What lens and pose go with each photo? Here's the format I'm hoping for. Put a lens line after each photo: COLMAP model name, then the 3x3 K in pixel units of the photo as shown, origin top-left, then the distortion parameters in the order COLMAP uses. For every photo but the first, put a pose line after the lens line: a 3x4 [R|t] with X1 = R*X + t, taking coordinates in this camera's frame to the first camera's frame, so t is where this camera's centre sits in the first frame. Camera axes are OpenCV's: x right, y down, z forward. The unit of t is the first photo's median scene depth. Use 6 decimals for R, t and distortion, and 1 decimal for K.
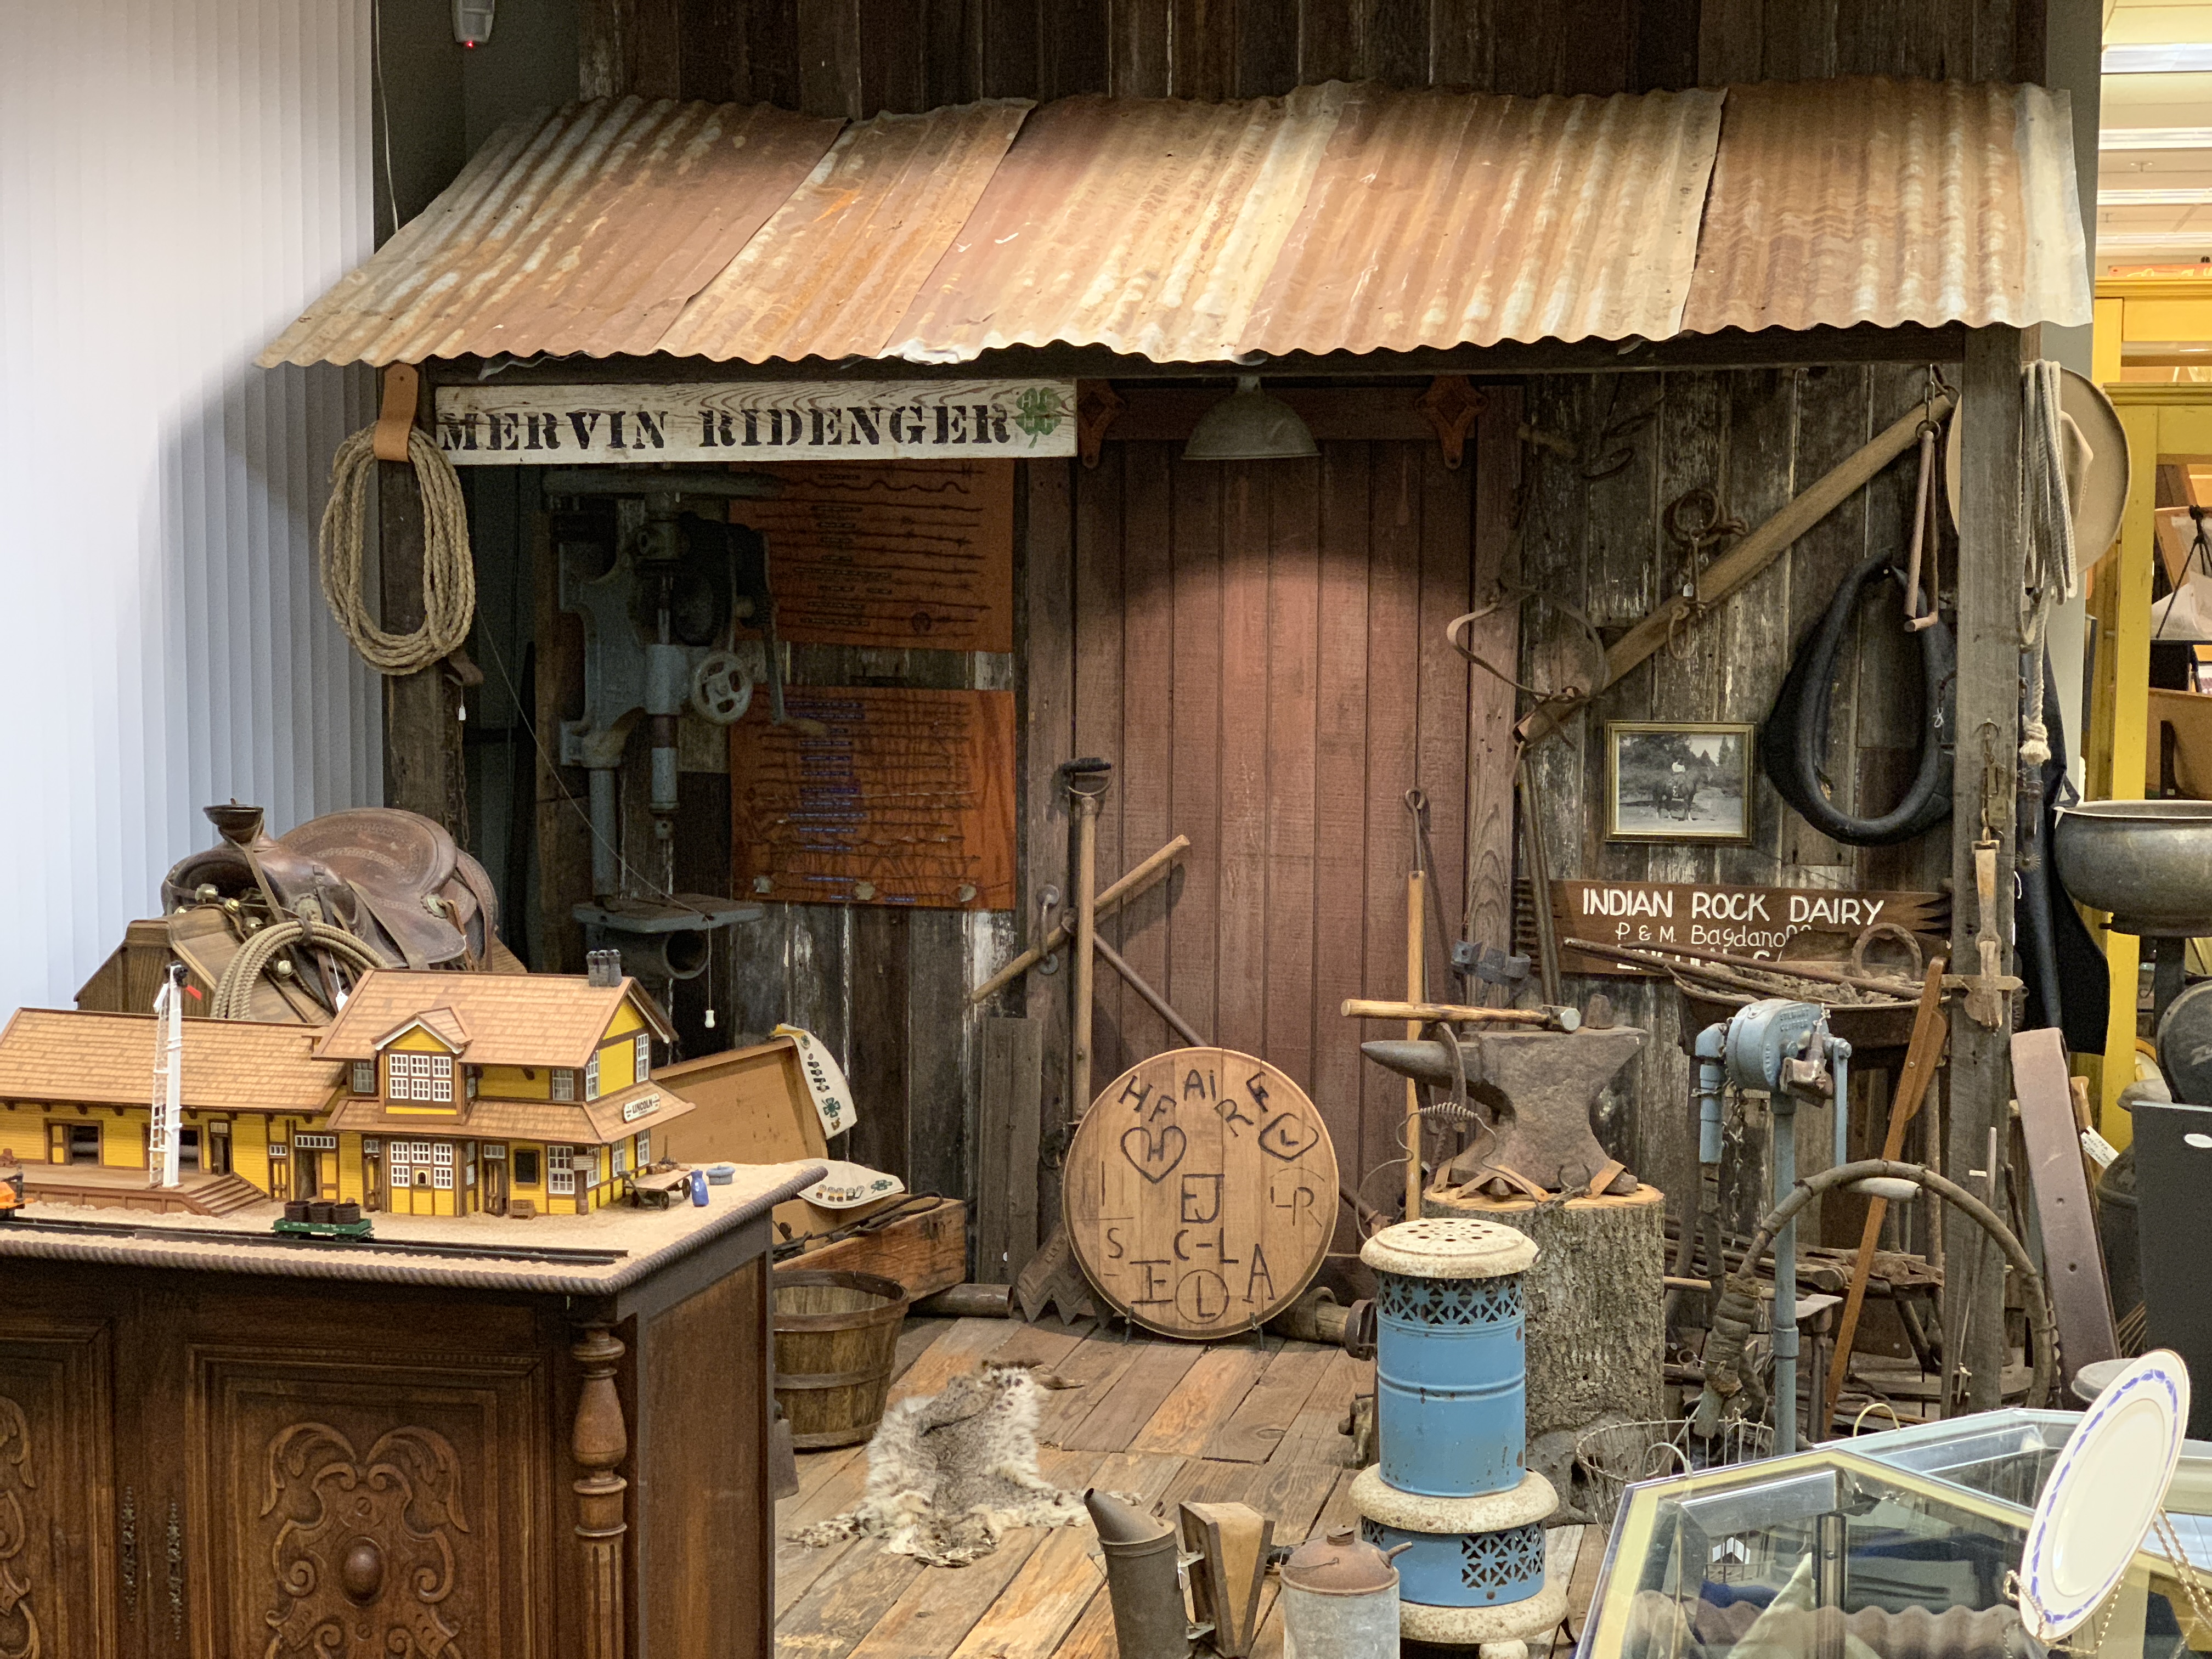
lens RADIAL K [[3305.3, 0, 1108.3], [0, 3305.3, 838.2], [0, 0, 1]] dist [0.072130, 0.000000]
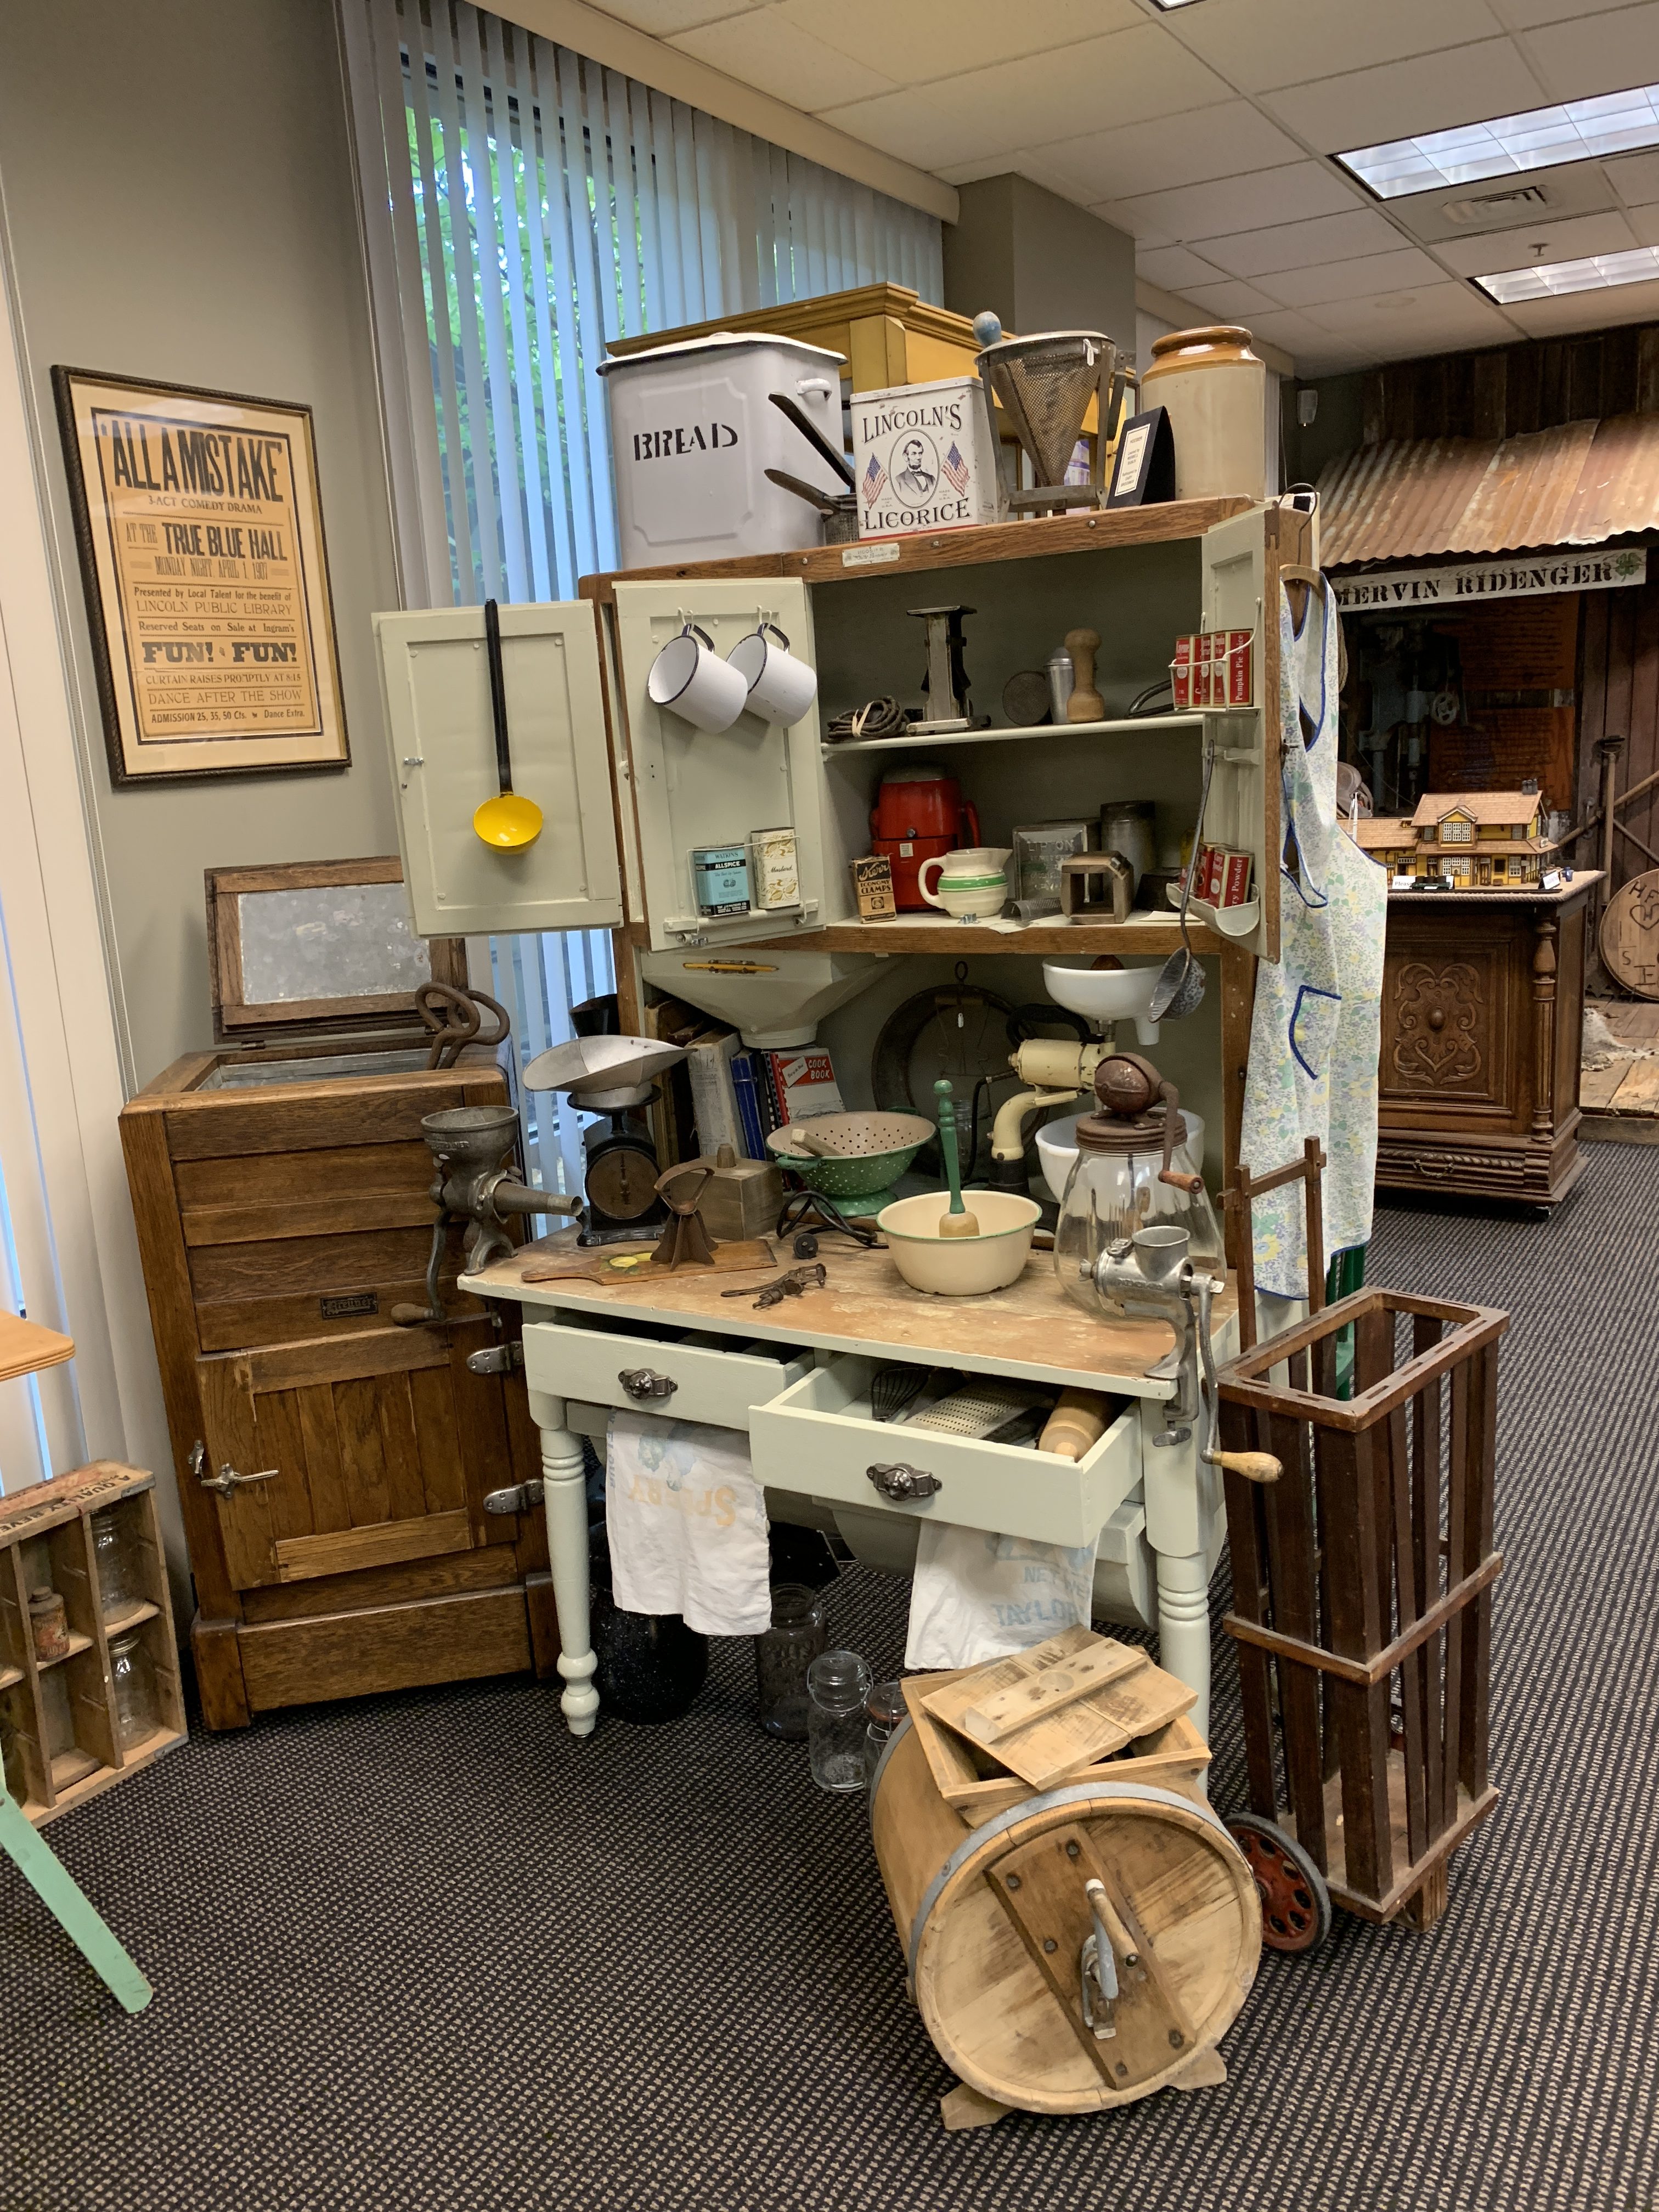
lens RADIAL K [[1725.6, 0, 826.5], [0, 1725.6, 1085.6], [0, 0, 1]] dist [0.044279, -0.050371]
pose [[0.952513, 0.010153, -0.304330, -0.169723], [0.027546, 0.992473, 0.119327, 0.060759], [0.303251, -0.122044, 0.945063, -0.289111]]
